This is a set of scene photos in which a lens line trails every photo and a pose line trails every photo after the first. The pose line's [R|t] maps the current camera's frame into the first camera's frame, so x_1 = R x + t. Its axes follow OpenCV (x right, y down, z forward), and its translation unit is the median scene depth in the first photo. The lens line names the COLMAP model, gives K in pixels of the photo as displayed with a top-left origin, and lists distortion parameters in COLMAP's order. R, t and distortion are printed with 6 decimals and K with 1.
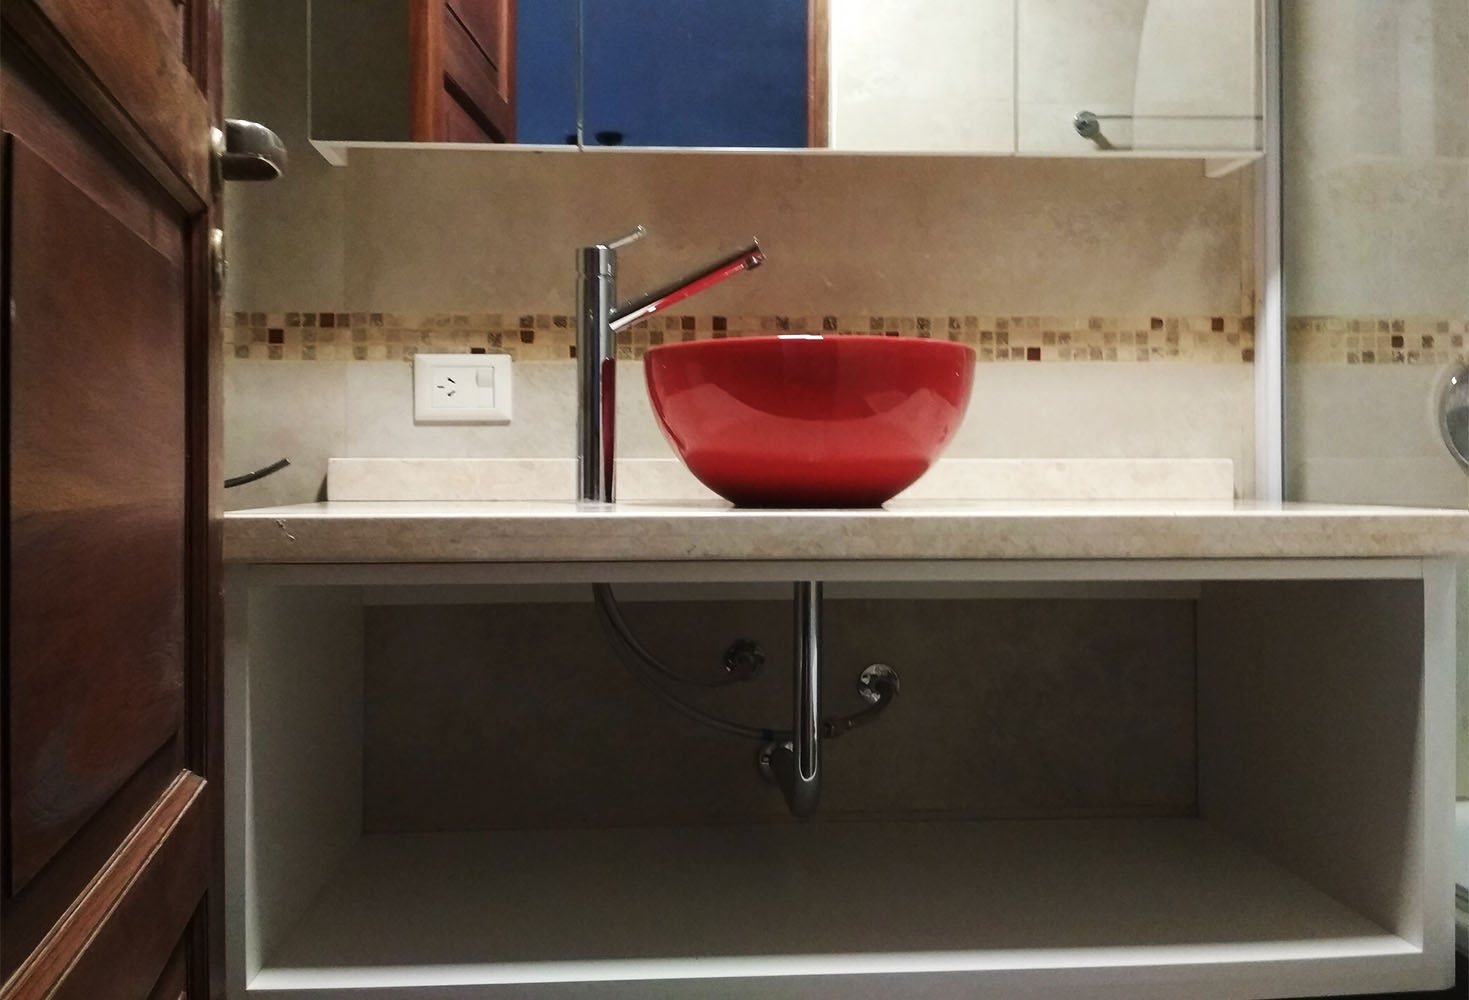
lens RADIAL K [[1329.5, 0, 736.6], [0, 1329.5, 460.4], [0, 0, 1]] dist [0.121004, -0.238272]
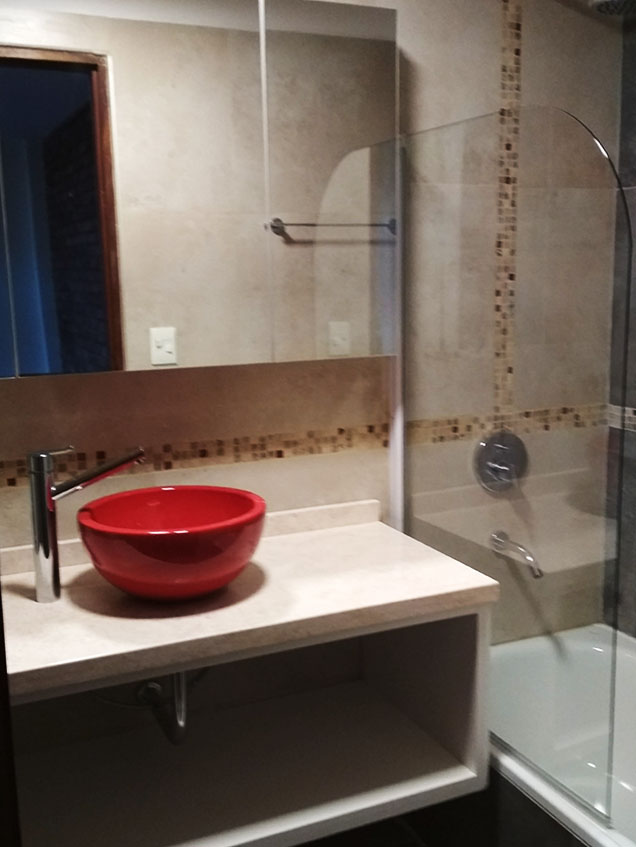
lens RADIAL K [[940.4, 0, 318.0], [0, 940.4, 423.5], [0, 0, 1]] dist [0.205017, -0.006338]
pose [[0.938158, -0.078322, 0.337232, -0.154777], [0.013504, 0.981612, 0.190410, -0.360605], [-0.345944, -0.174081, 0.921965, -0.185203]]
